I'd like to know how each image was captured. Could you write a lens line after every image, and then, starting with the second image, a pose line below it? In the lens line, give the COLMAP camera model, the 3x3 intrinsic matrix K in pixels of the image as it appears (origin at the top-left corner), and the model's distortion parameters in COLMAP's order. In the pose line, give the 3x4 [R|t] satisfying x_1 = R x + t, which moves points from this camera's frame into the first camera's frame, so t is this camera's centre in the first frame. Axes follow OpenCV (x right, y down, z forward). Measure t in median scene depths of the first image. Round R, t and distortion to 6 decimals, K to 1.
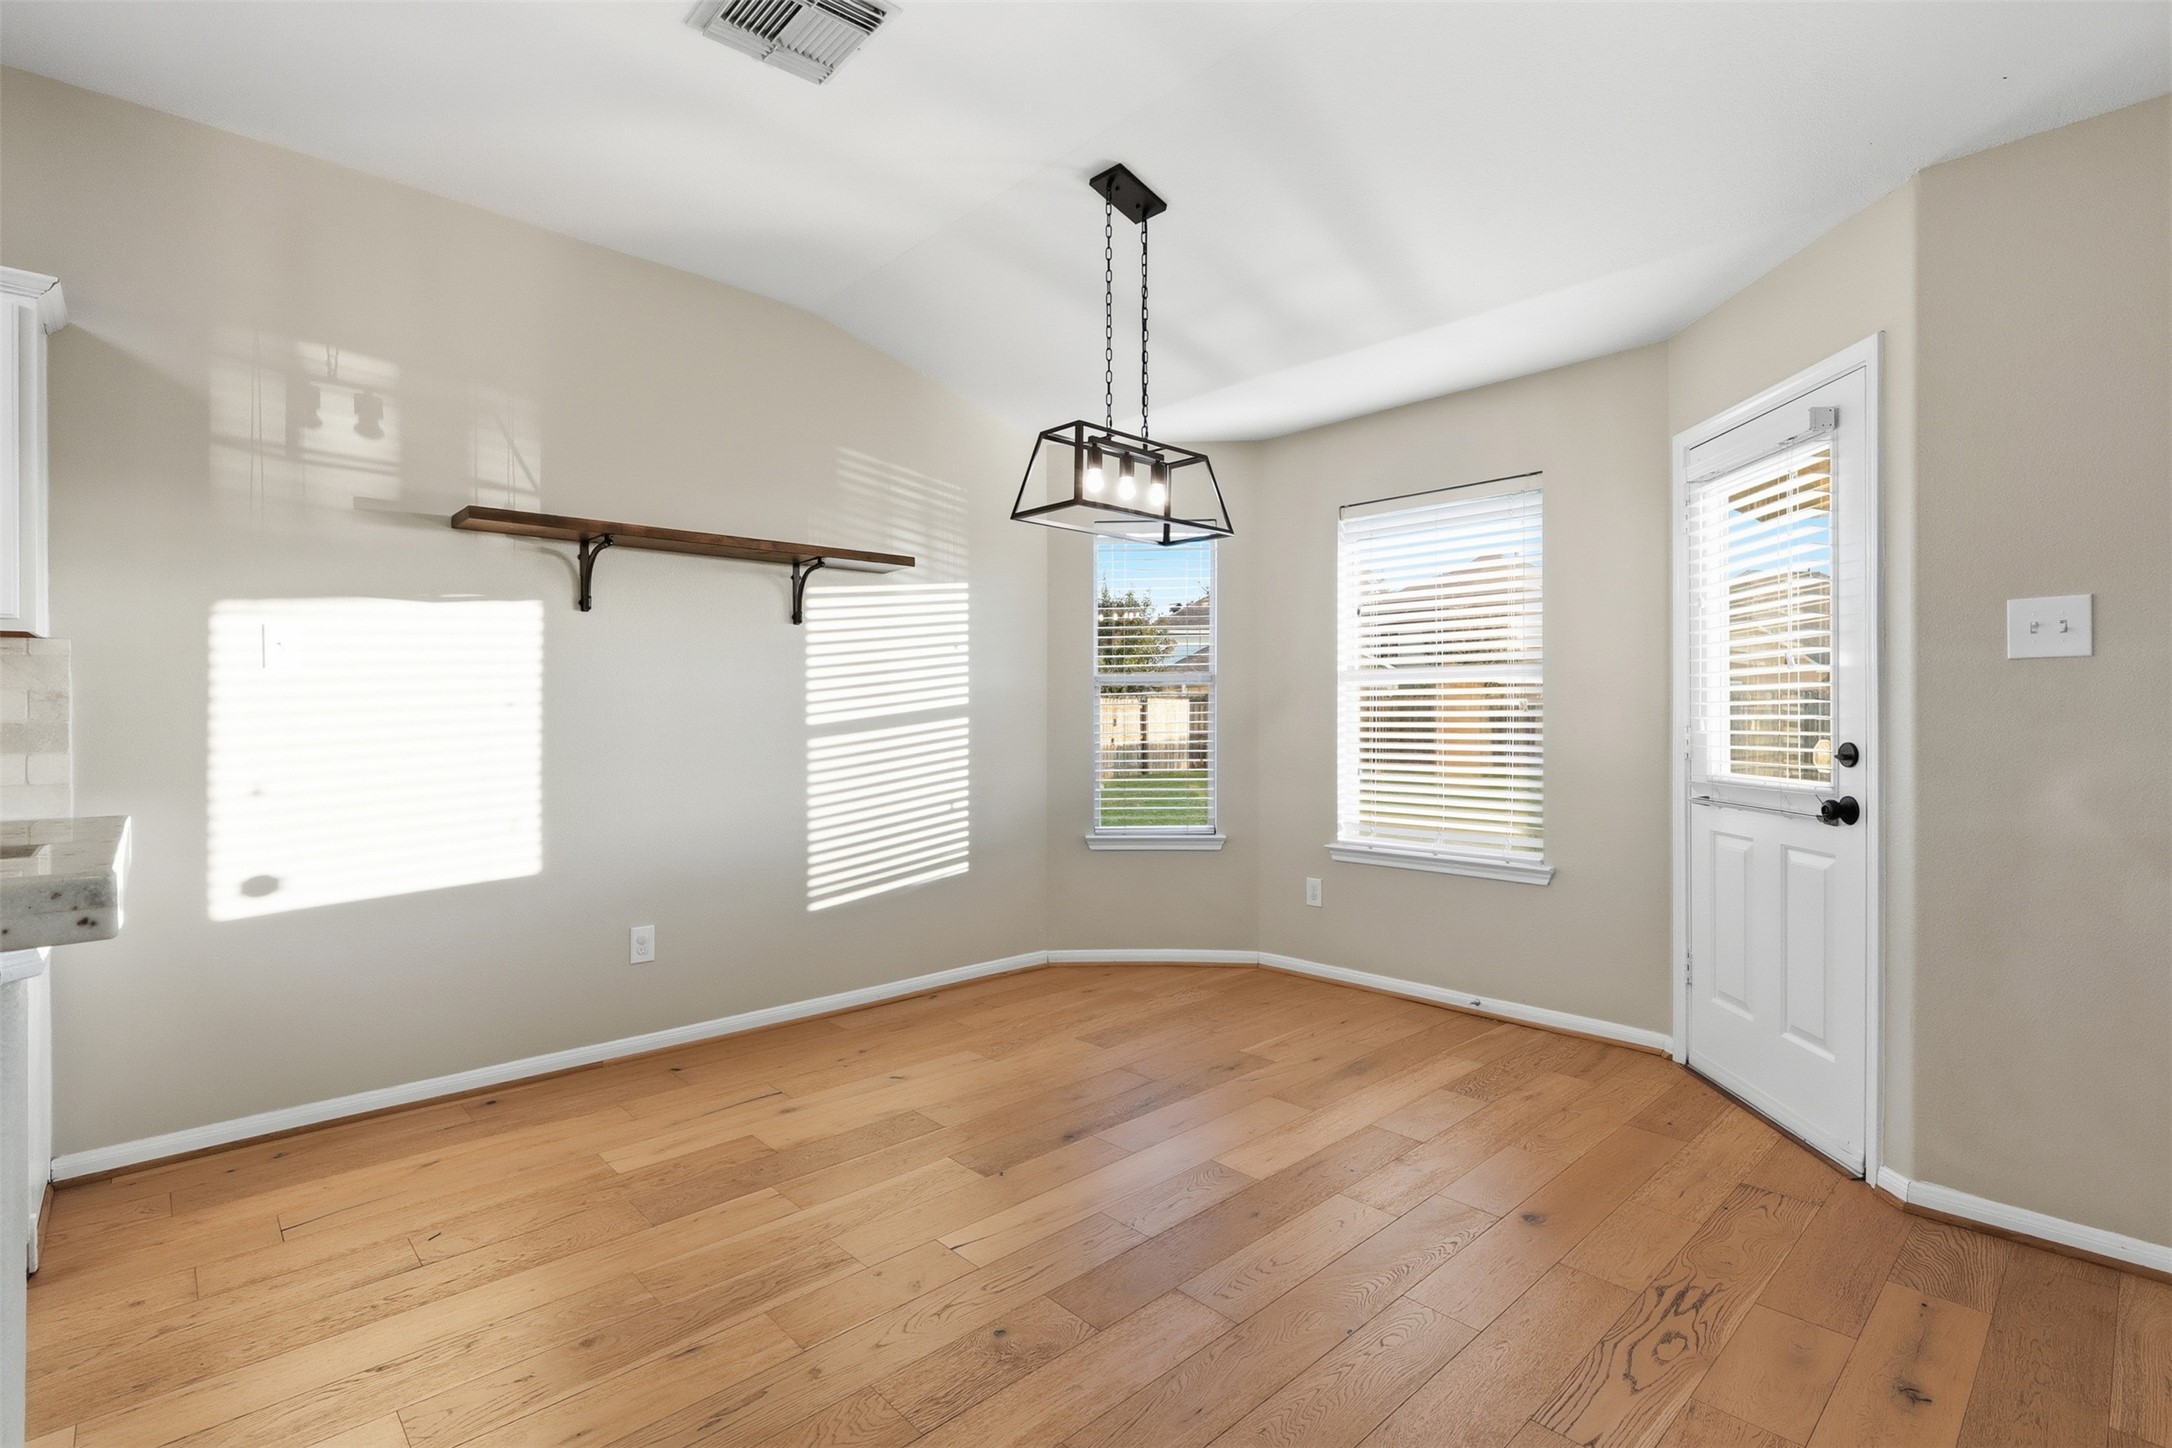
lens RADIAL K [[1010.5, 0, 1086.0], [0, 1010.5, 724.0], [0, 0, 1]] dist [-0.002416, 0.000211]
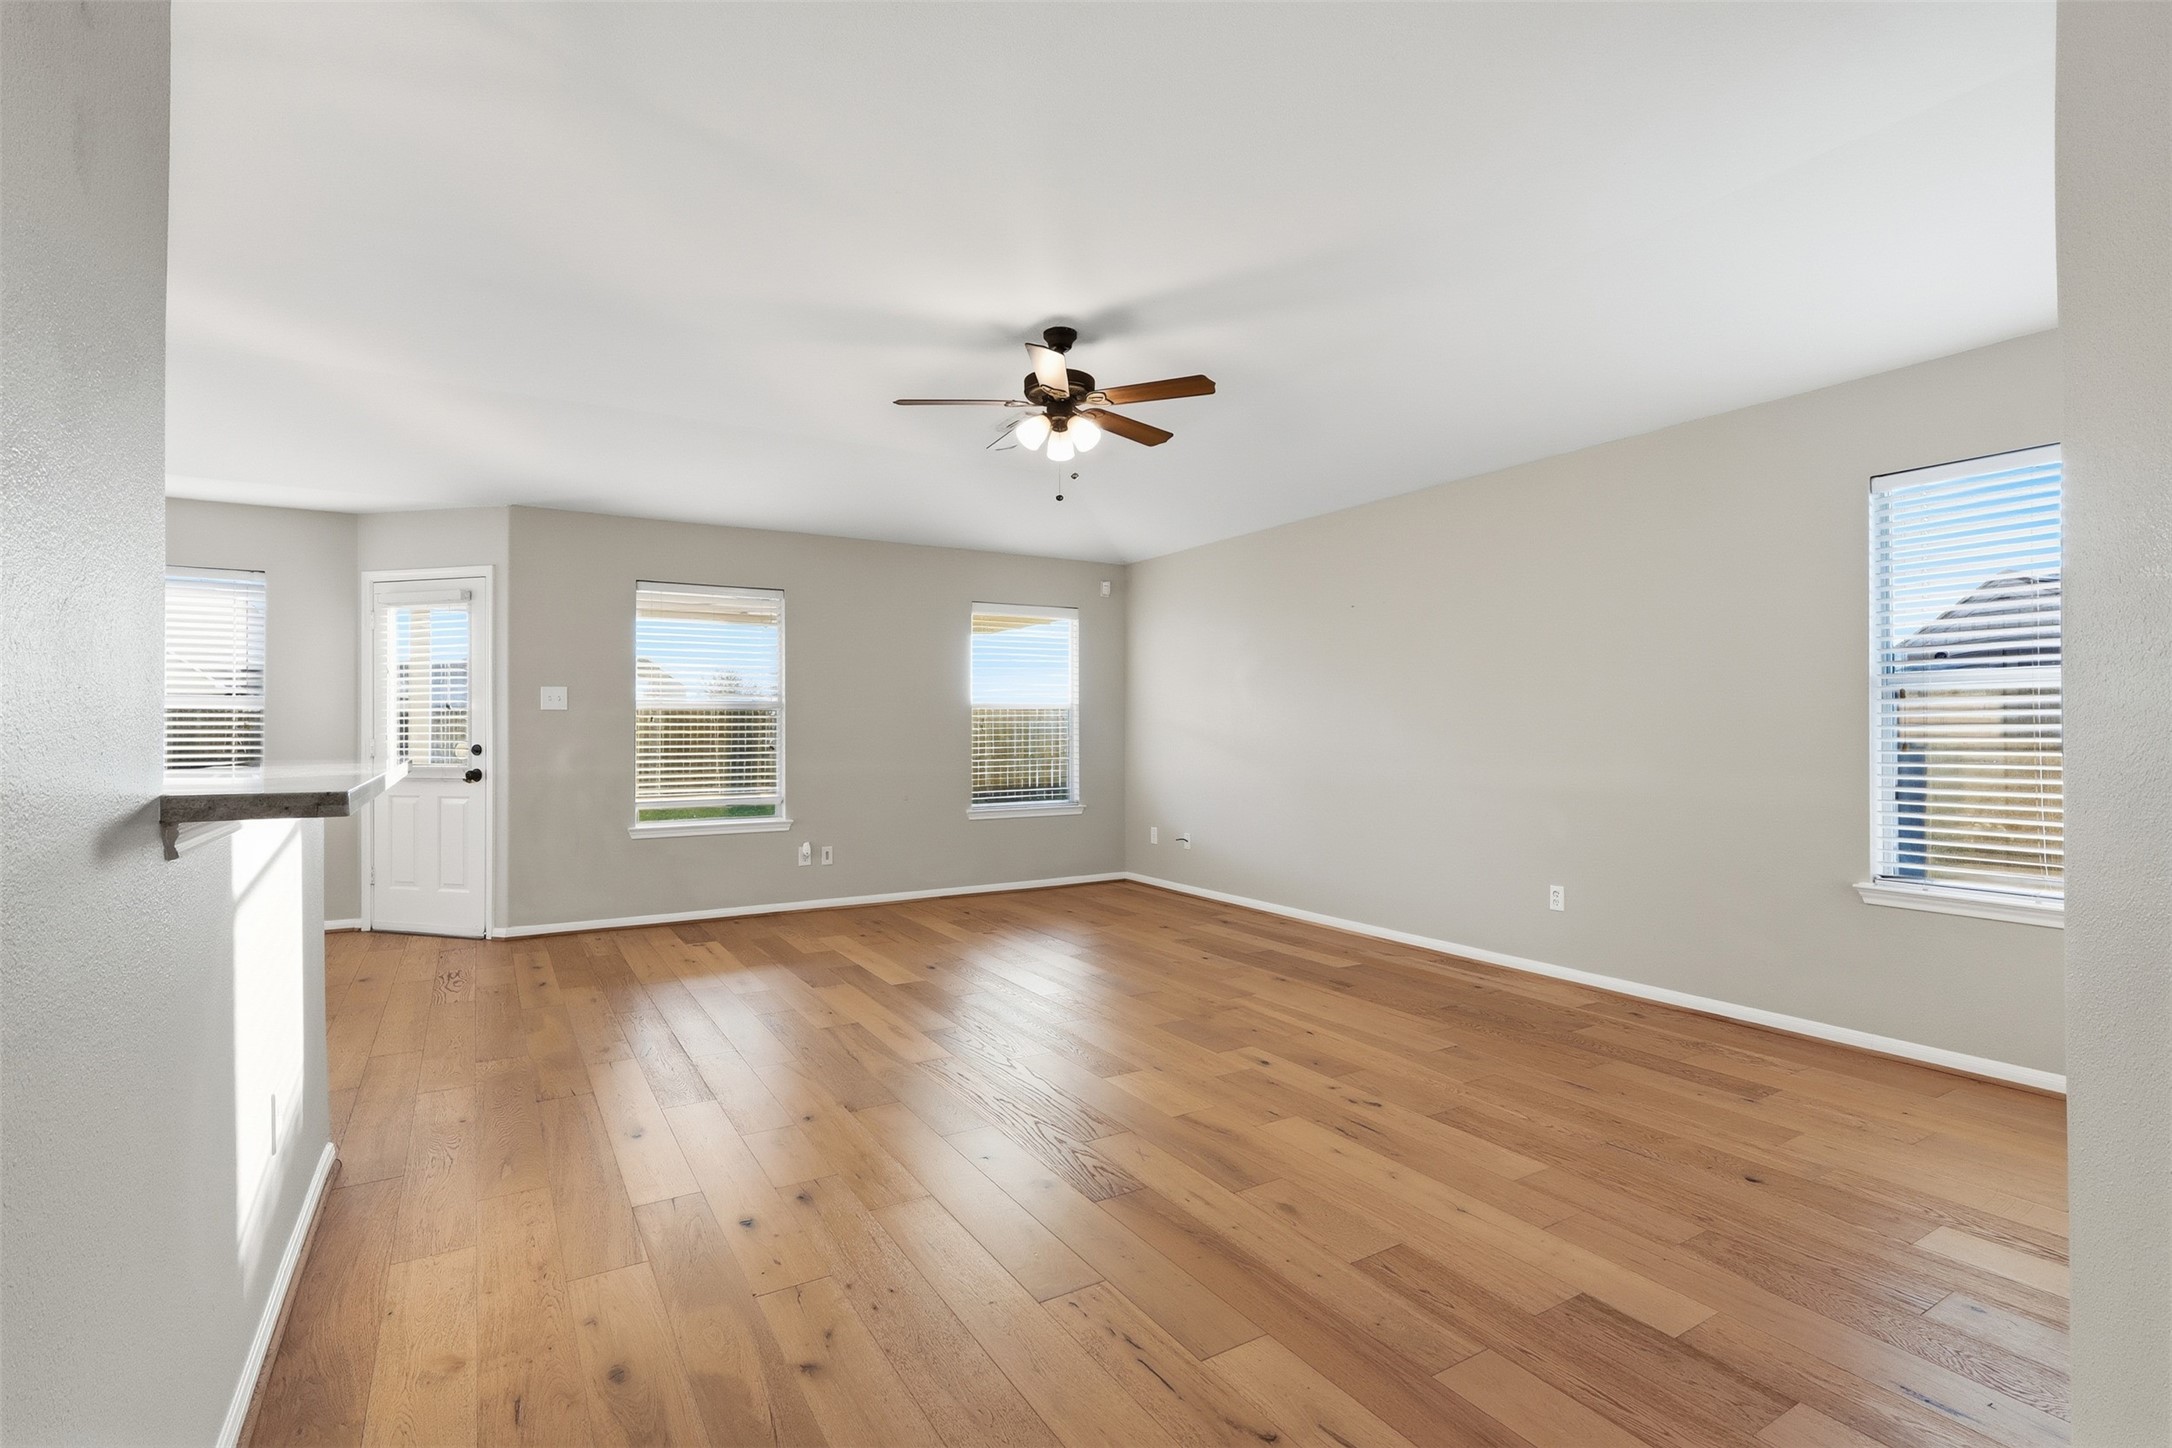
lens RADIAL K [[1010.5, 0, 1086.0], [0, 1010.5, 724.0], [0, 0, 1]] dist [-0.002416, 0.000211]
pose [[0.204215, 0.009902, 0.978876, -0.921324], [0.006757, 0.999911, -0.011525, 0.006607], [-0.978903, 0.008968, 0.204129, -0.613024]]
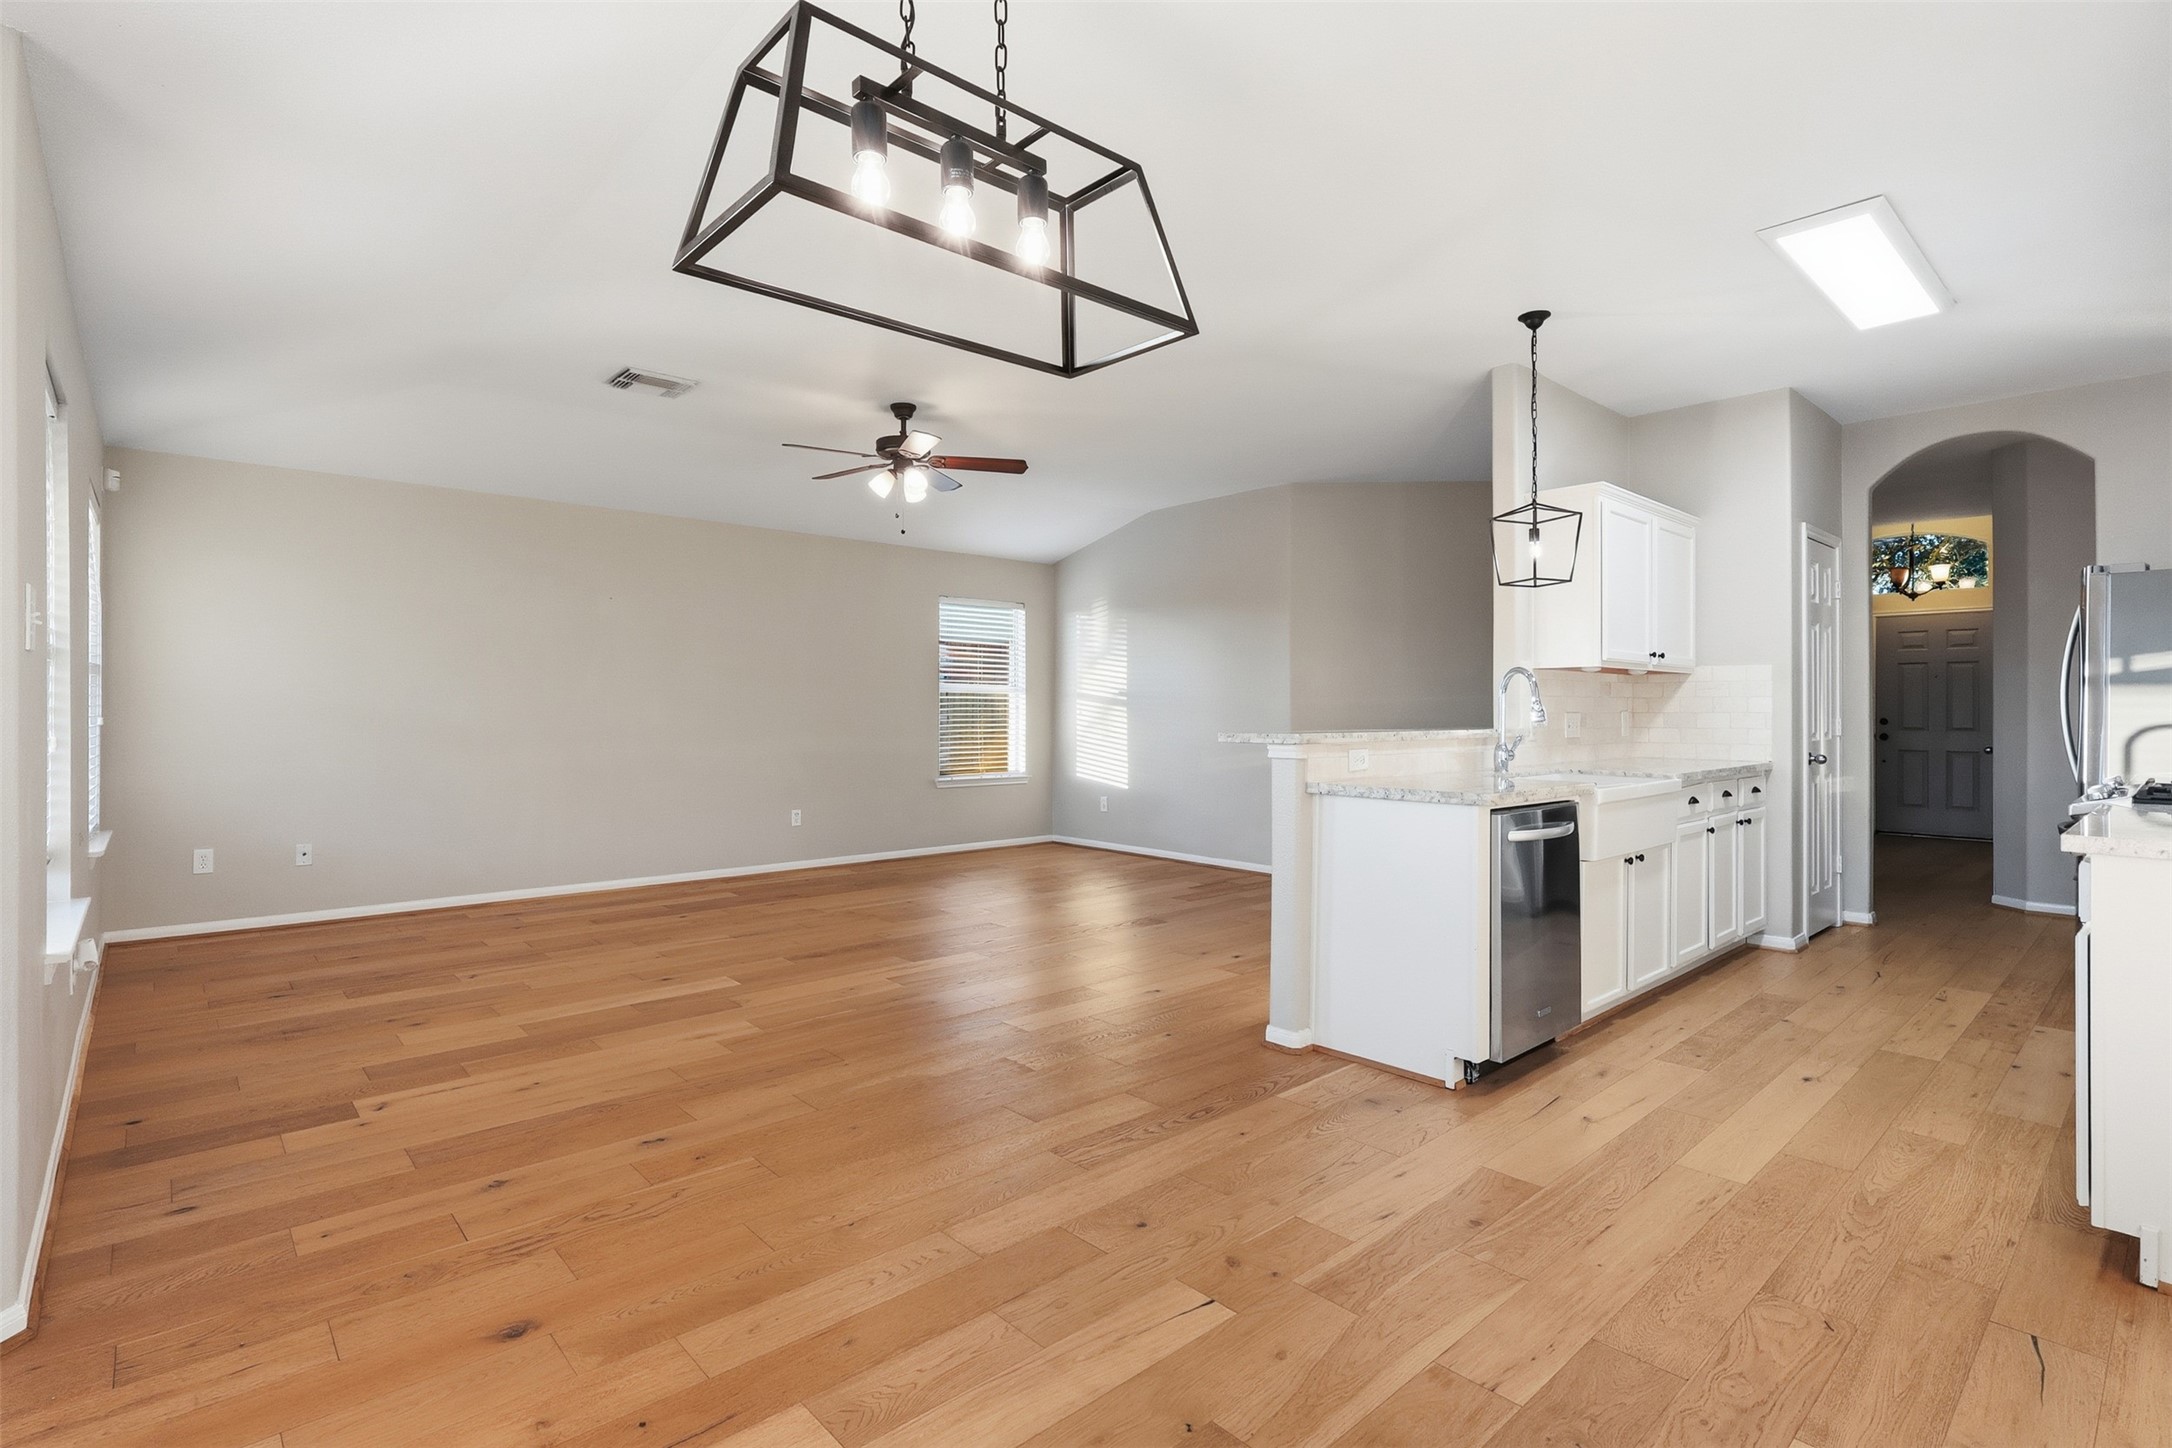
lens RADIAL K [[1028.2, 0, 1082.4], [0, 1028.2, 709.4], [0, 0, 1]] dist [-0.000335, 0.000388]
pose [[-0.999825, 0.002019, 0.018578, -0.023187], [0.002131, 0.999980, 0.006020, -0.010694], [-0.018566, 0.006059, -0.999809, 1.349646]]
